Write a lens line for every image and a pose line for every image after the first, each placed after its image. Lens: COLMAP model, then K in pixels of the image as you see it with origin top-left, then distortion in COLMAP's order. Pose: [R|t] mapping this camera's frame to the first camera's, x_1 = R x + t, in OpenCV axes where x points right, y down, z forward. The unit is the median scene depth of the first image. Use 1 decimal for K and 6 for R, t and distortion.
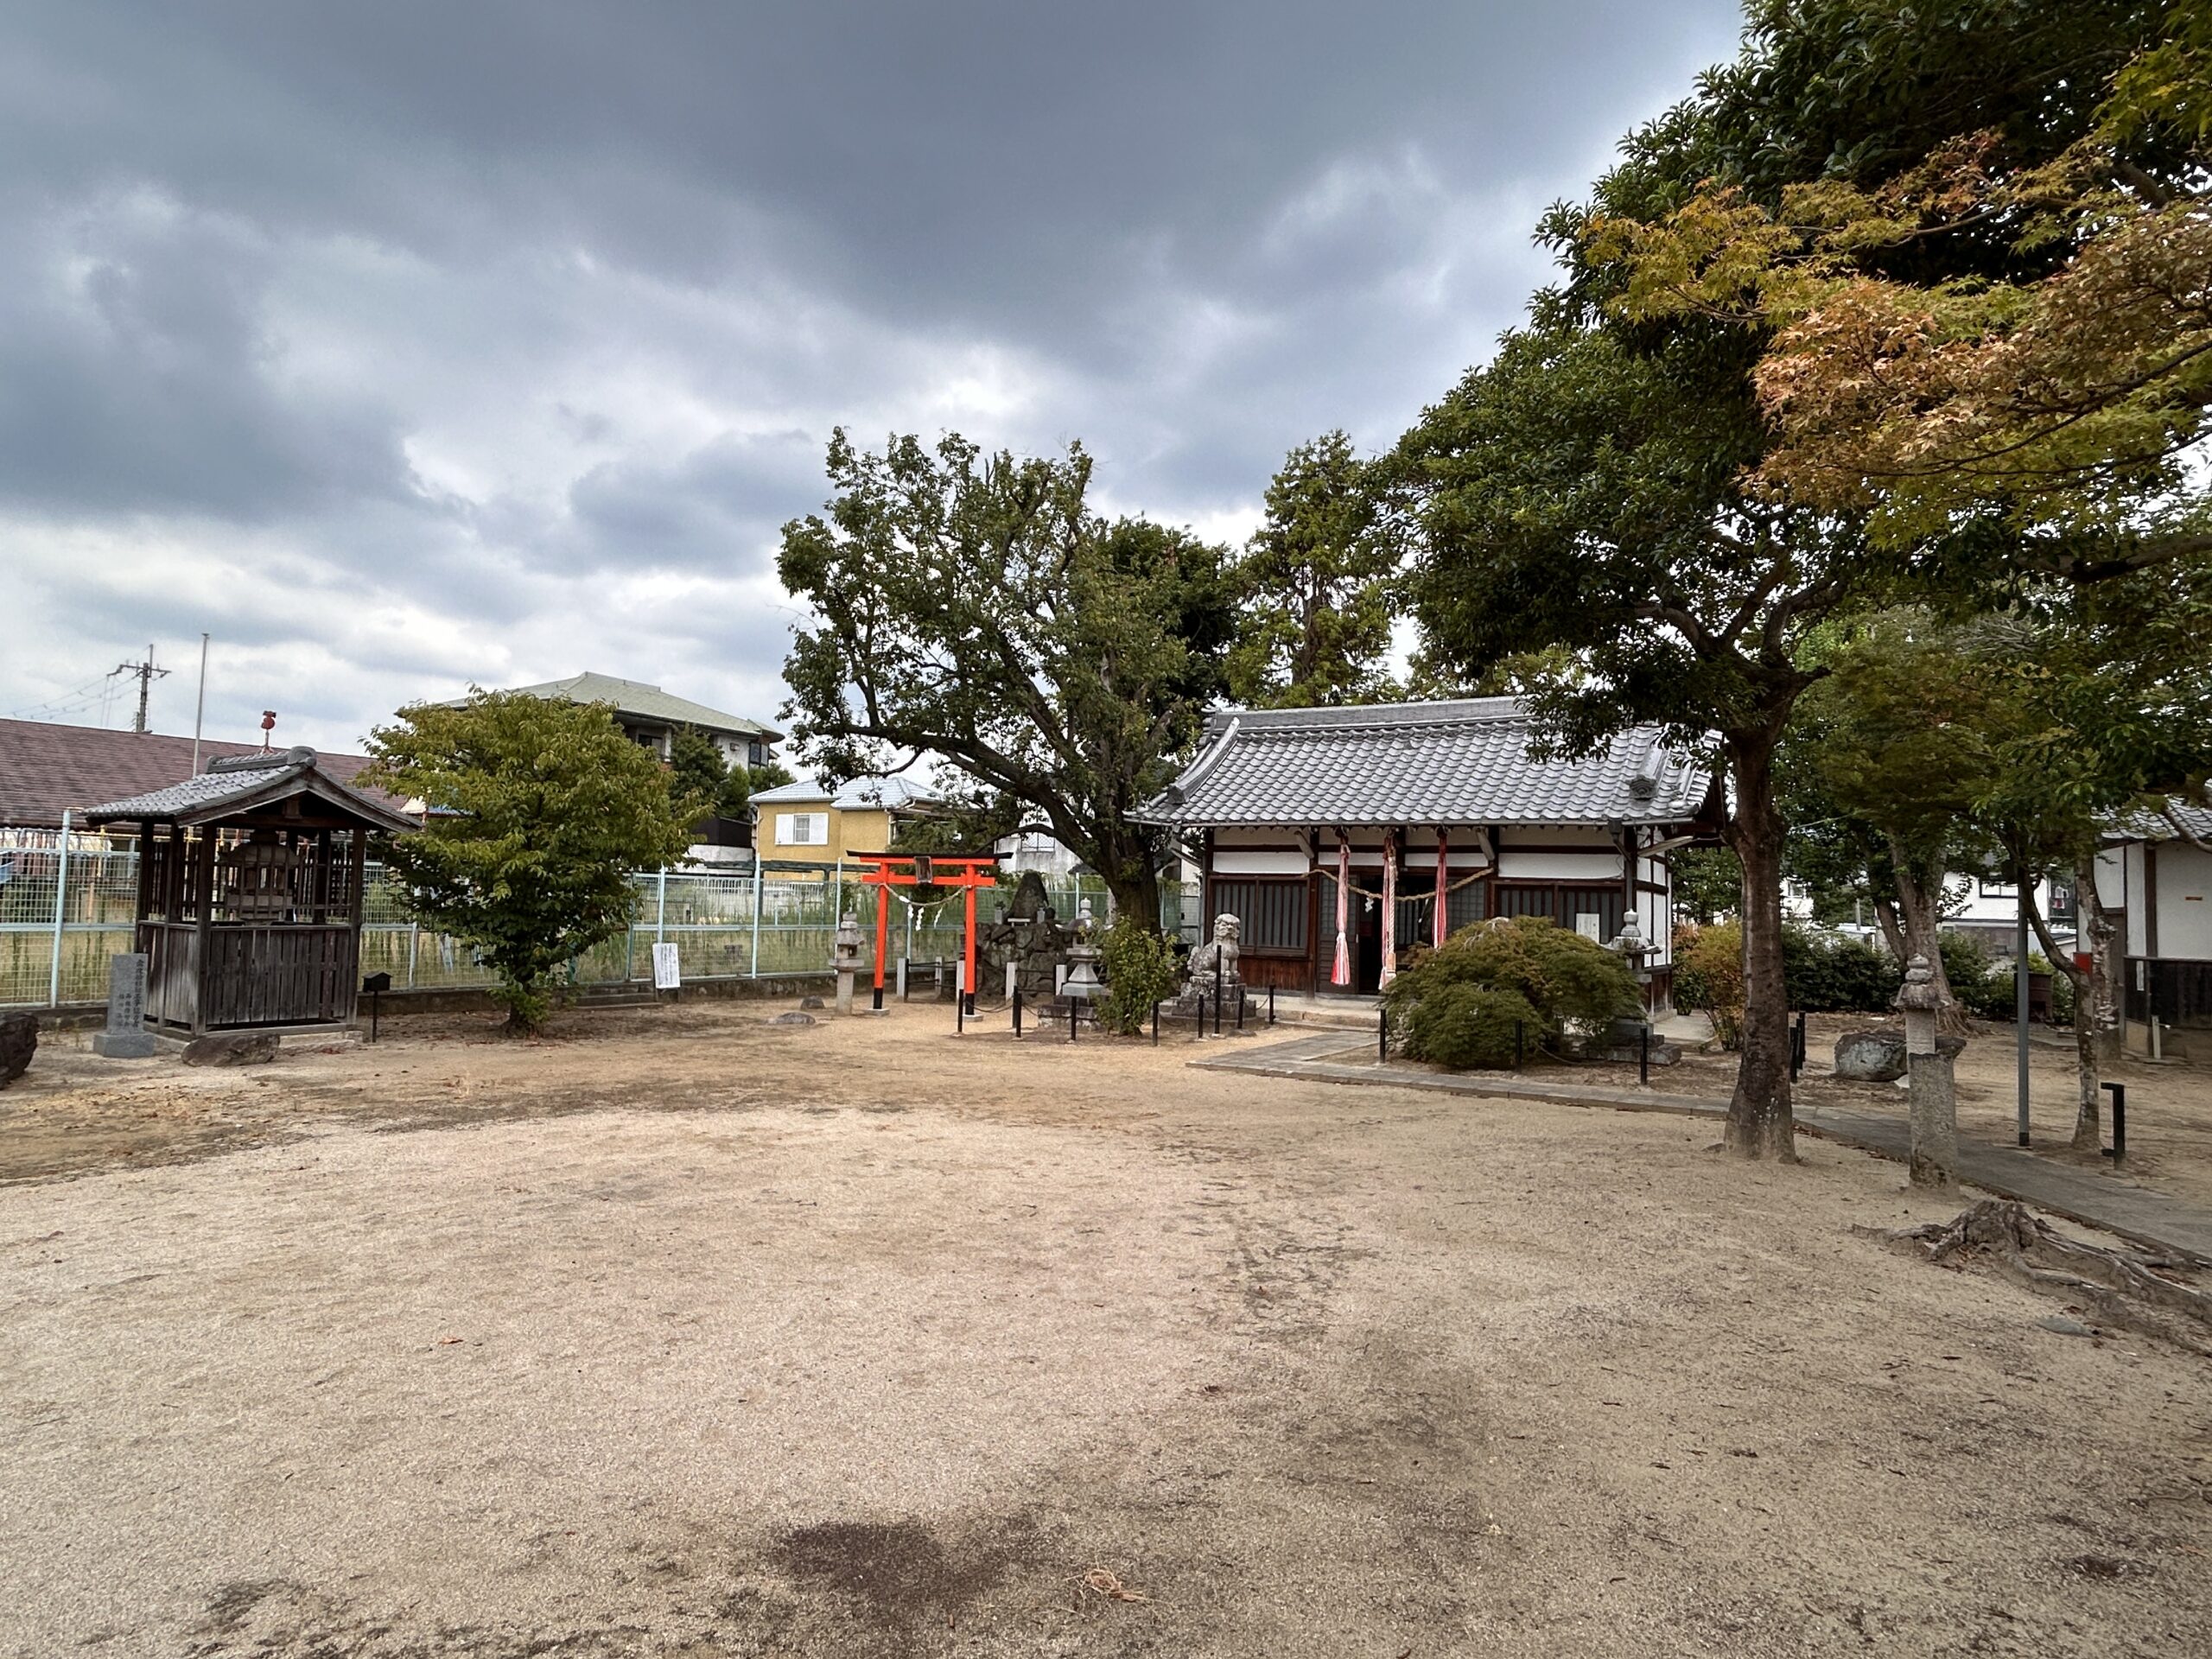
lens RADIAL K [[1243.1, 0, 1102.6], [0, 1243.1, 833.6], [0, 0, 1]] dist [-0.000288, -0.009549]
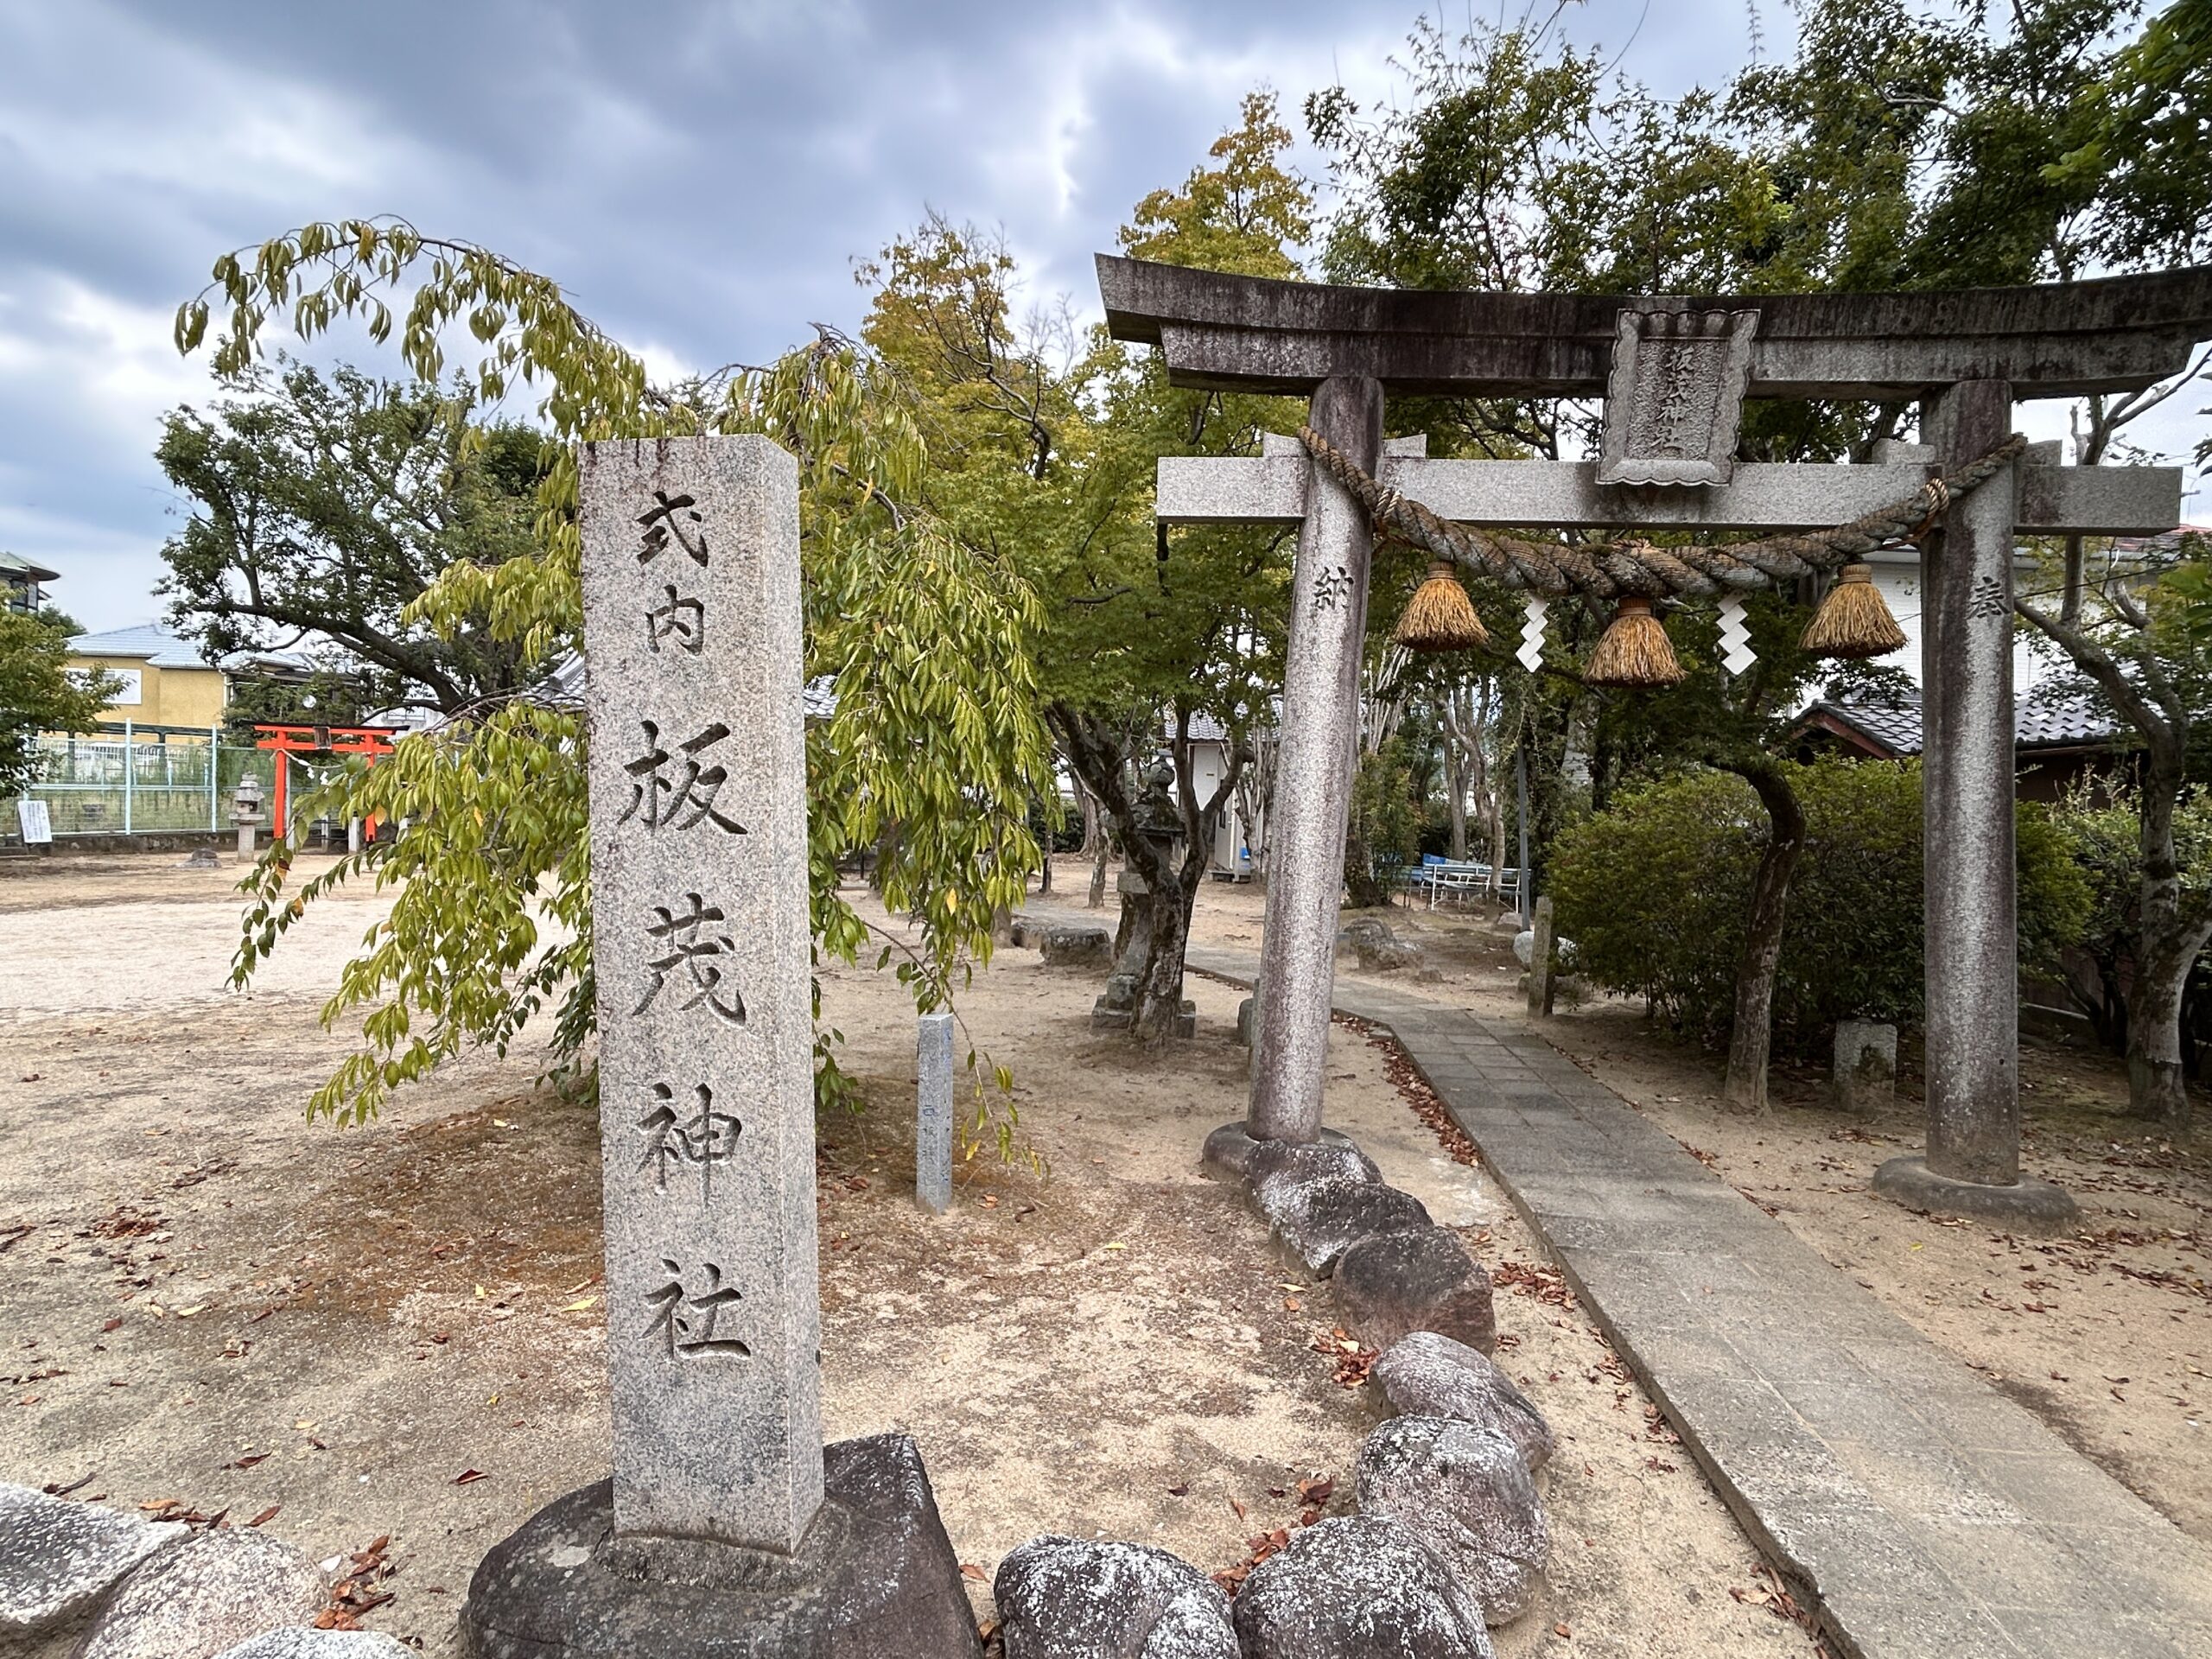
lens RADIAL K [[1243.1, 0, 1103.6], [0, 1243.1, 846.2], [0, 0, 1]] dist [-0.000288, -0.009549]
pose [[0.883787, -0.015007, 0.467648, -0.038730], [-0.037905, 0.993904, 0.103528, -0.017130], [-0.466351, -0.109223, 0.877831, -0.353549]]
